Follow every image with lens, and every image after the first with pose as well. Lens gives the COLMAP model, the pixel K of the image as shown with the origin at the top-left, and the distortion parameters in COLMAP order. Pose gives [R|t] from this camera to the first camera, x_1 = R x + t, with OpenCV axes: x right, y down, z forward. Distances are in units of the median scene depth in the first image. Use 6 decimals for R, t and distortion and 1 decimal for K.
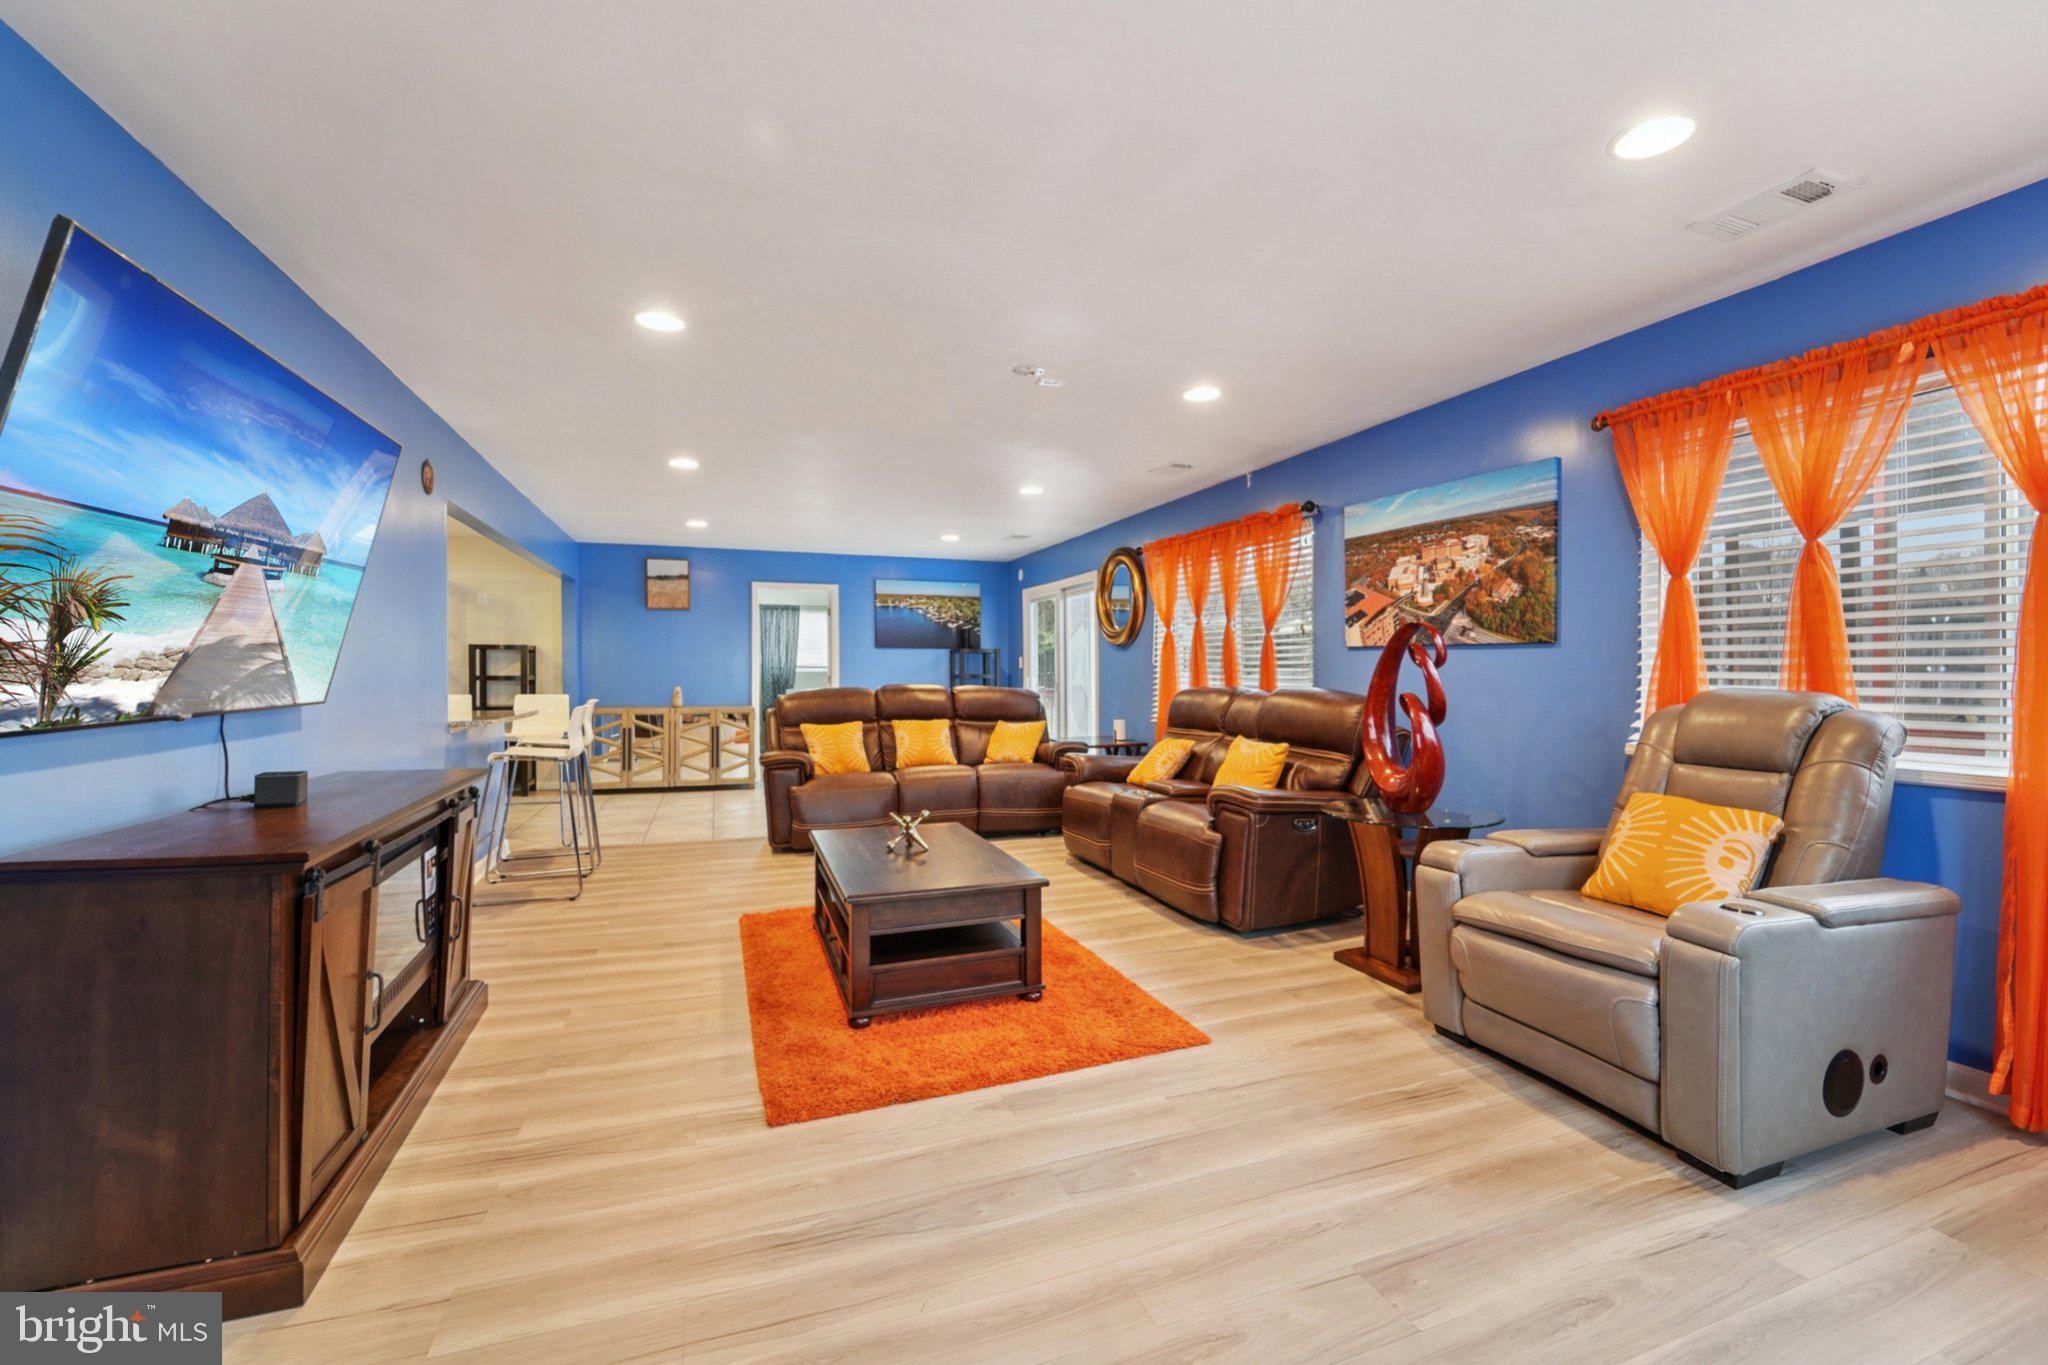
lens RADIAL K [[814.8, 0, 973.1], [0, 814.8, 680.4], [0, 0, 1]] dist [-0.000268, 0.000097]
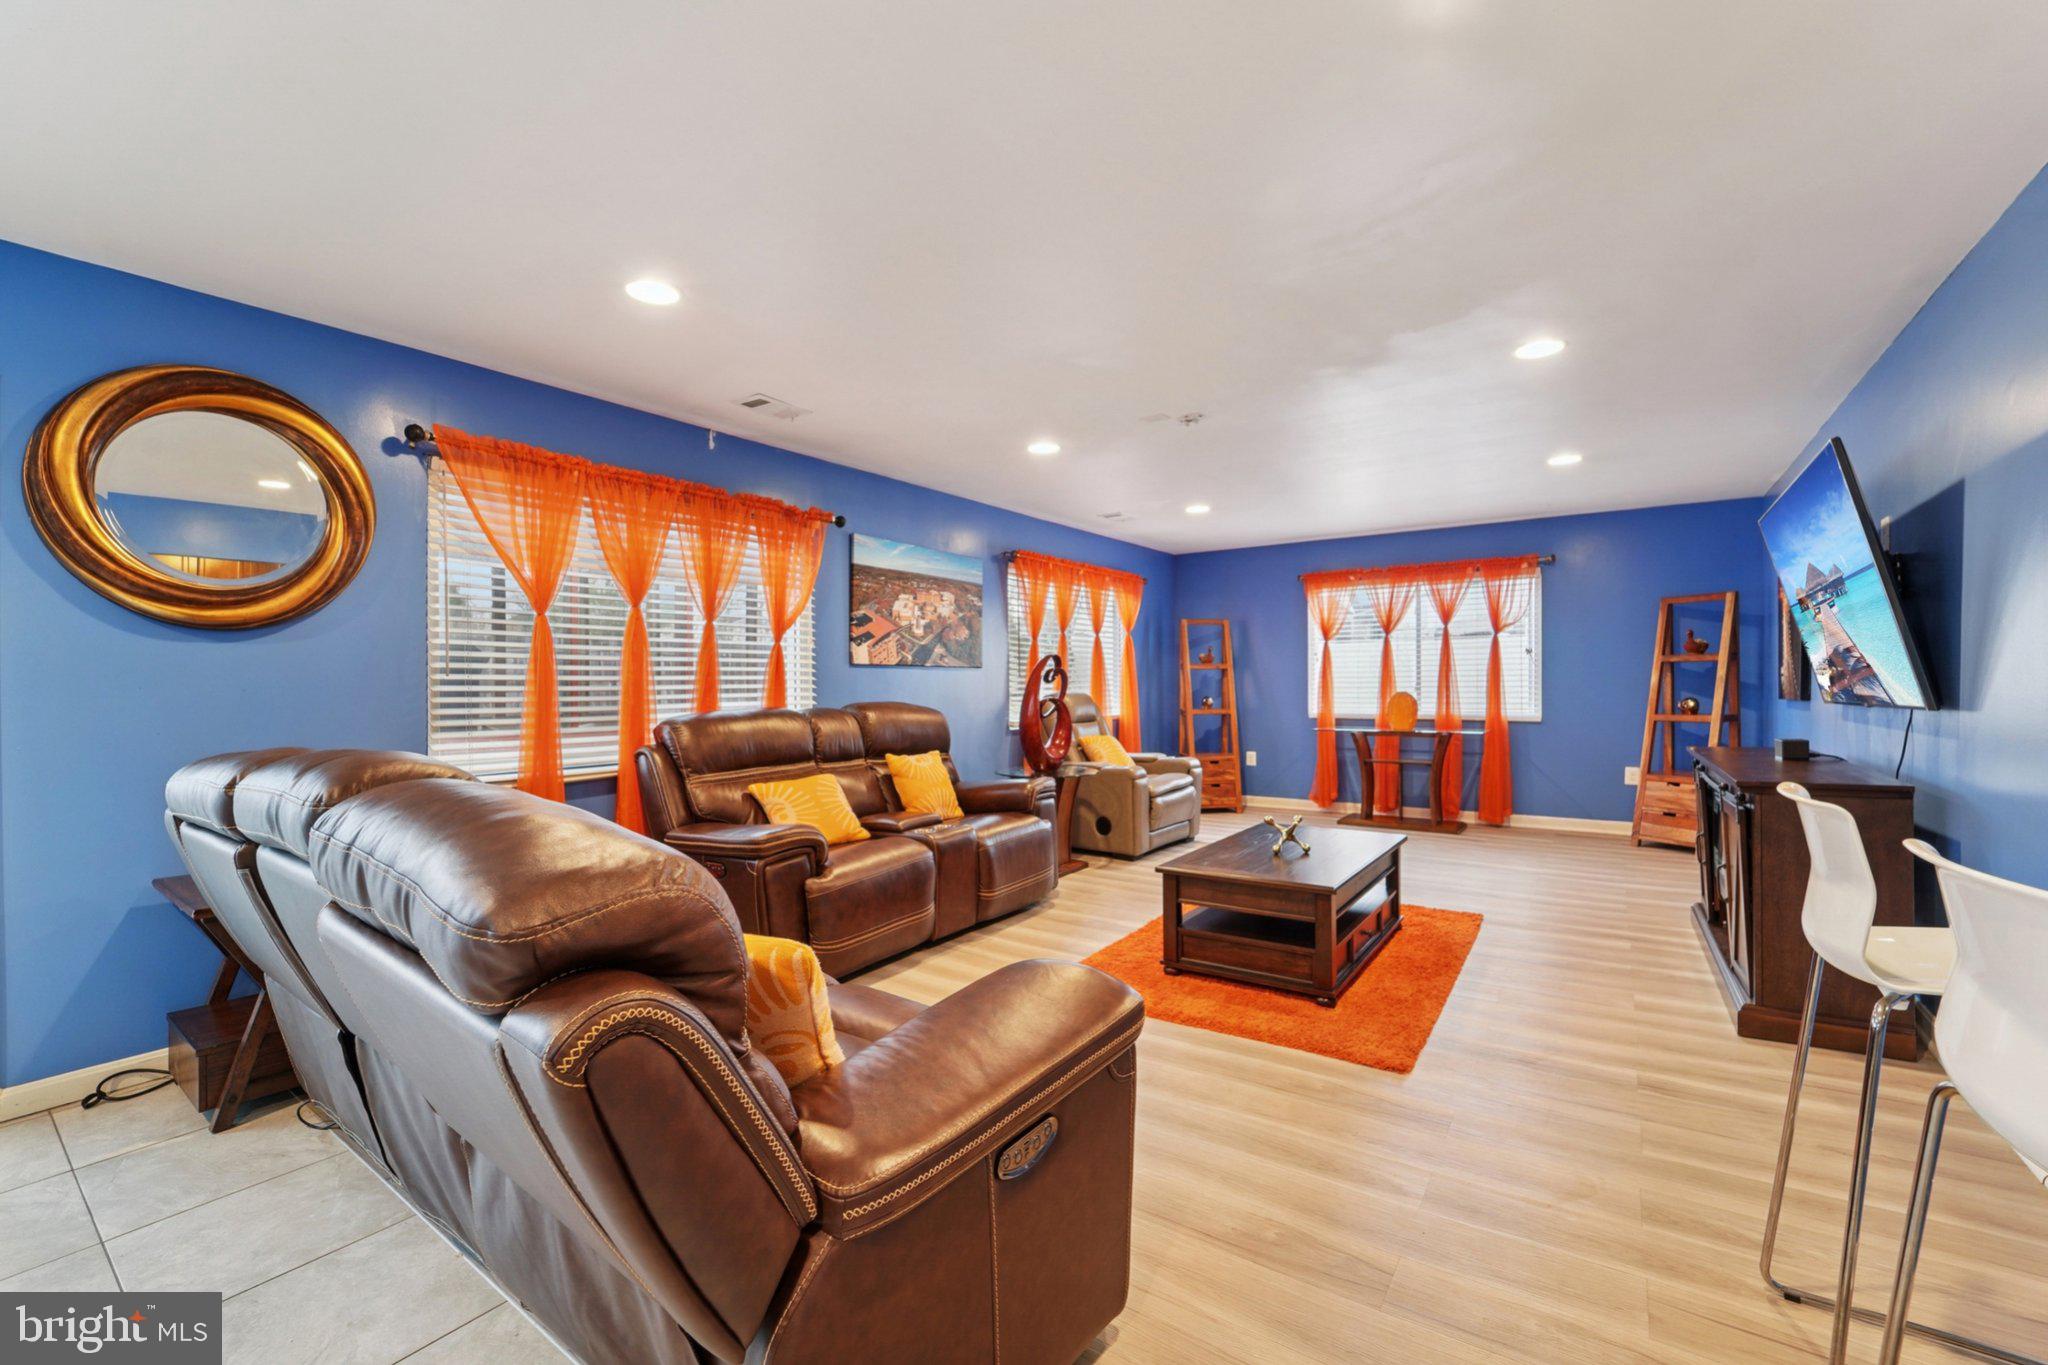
lens RADIAL K [[851.3, 0, 1027.5], [0, 851.3, 699.3], [0, 0, 1]] dist [-0.017442, 0.000722]
pose [[-0.607607, -0.020473, 0.793974, -0.649611], [0.011767, 0.999326, 0.034773, -0.034532], [-0.794150, 0.030471, -0.606957, 1.696889]]
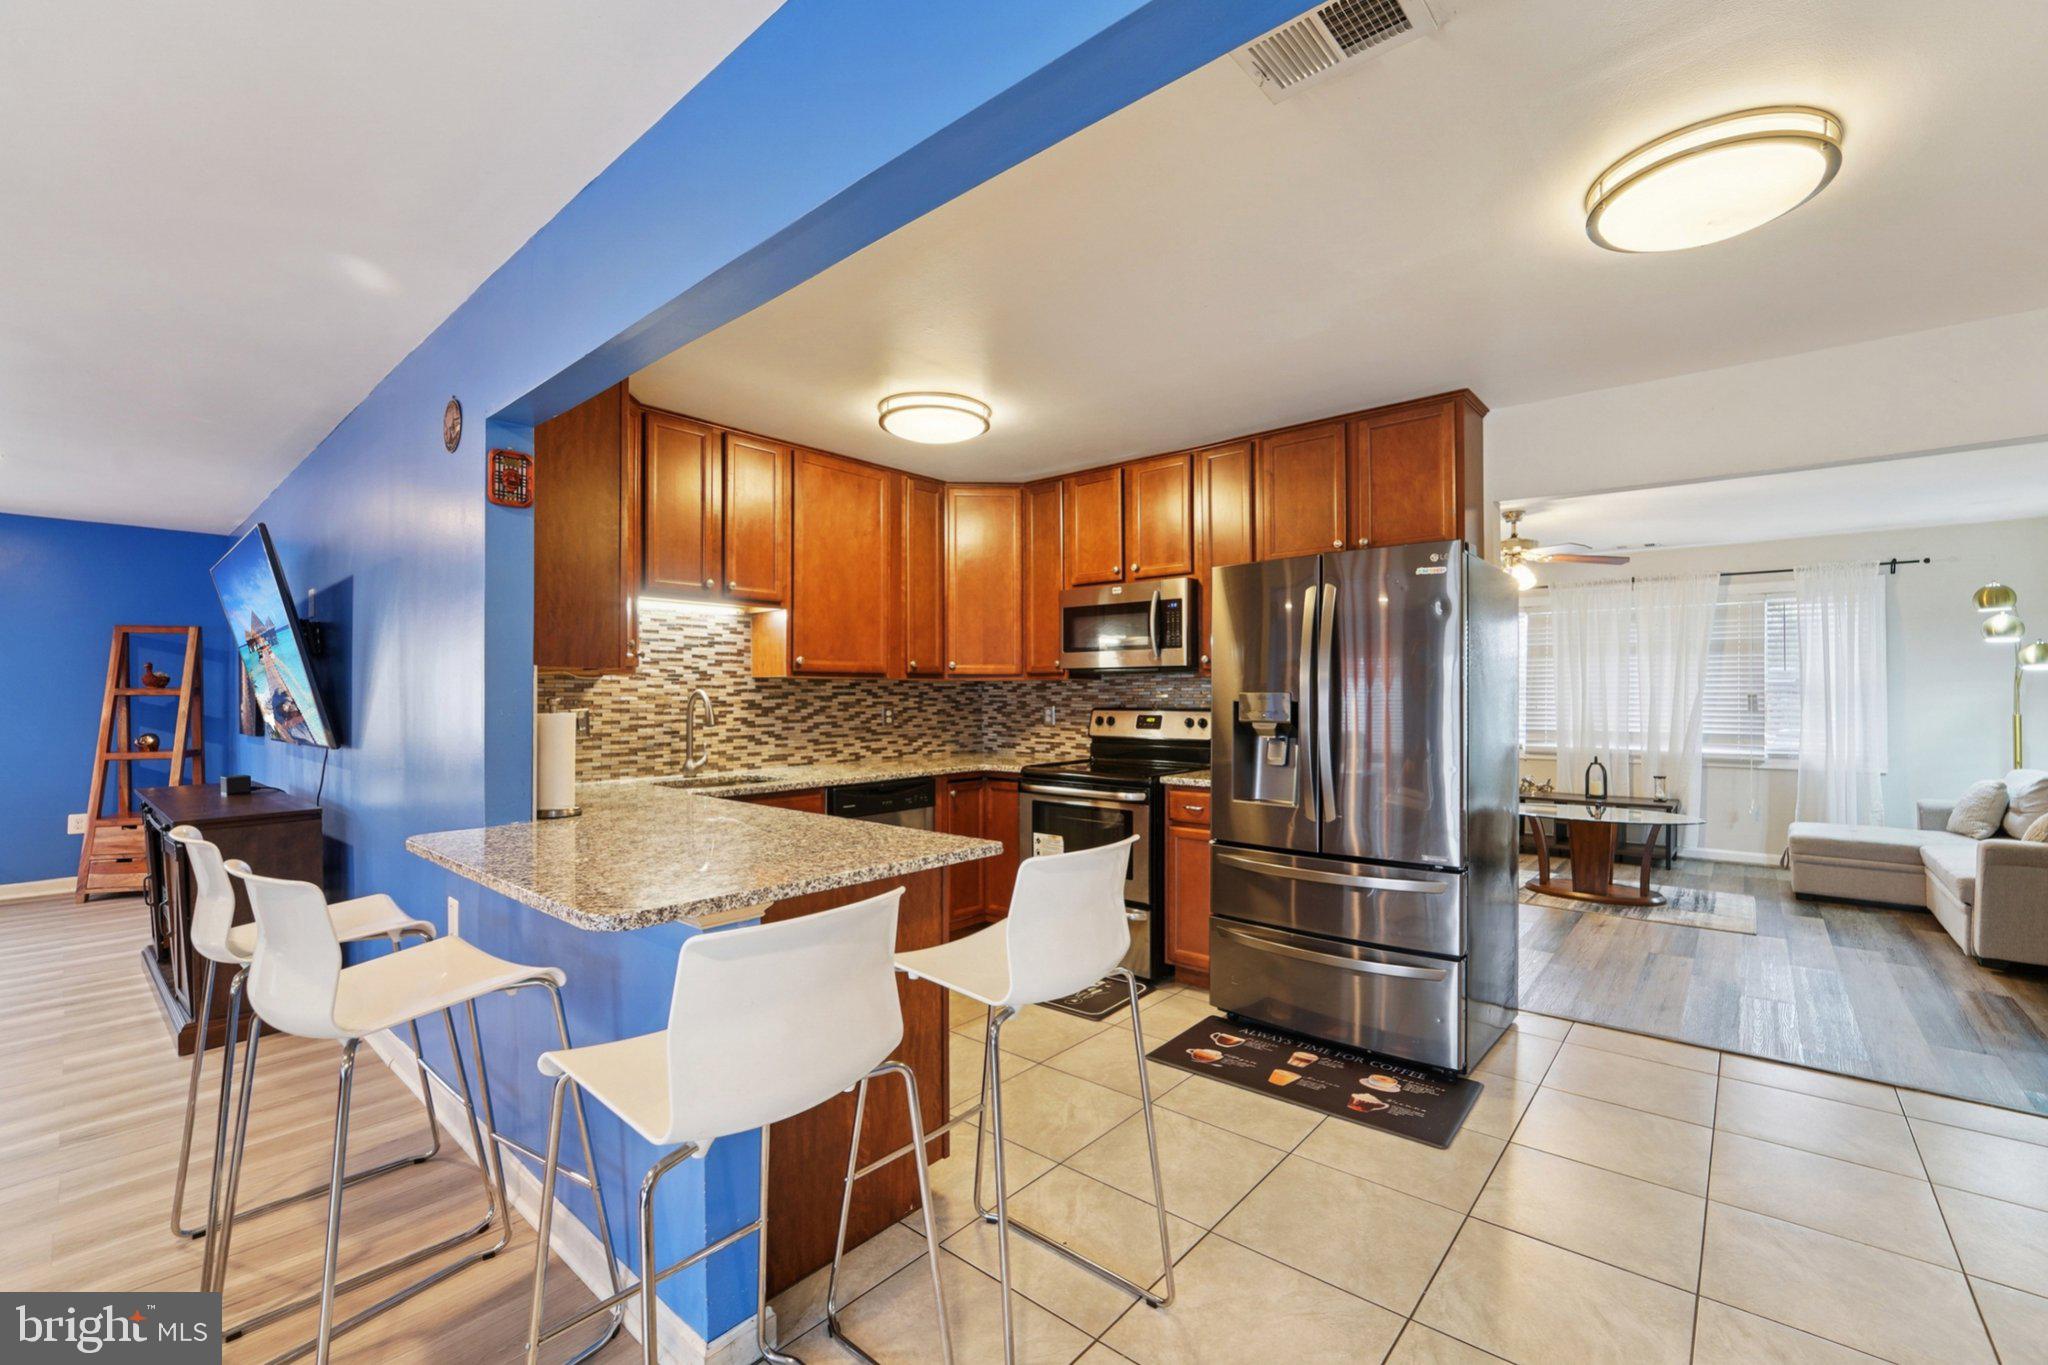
lens RADIAL K [[851.3, 0, 1027.5], [0, 851.3, 699.3], [0, 0, 1]] dist [-0.017442, 0.000722]
pose [[-0.855664, -0.003744, -0.517518, -0.730253], [-0.010469, 0.999894, 0.010076, -0.064305], [0.517426, 0.014040, -0.855613, 1.861065]]
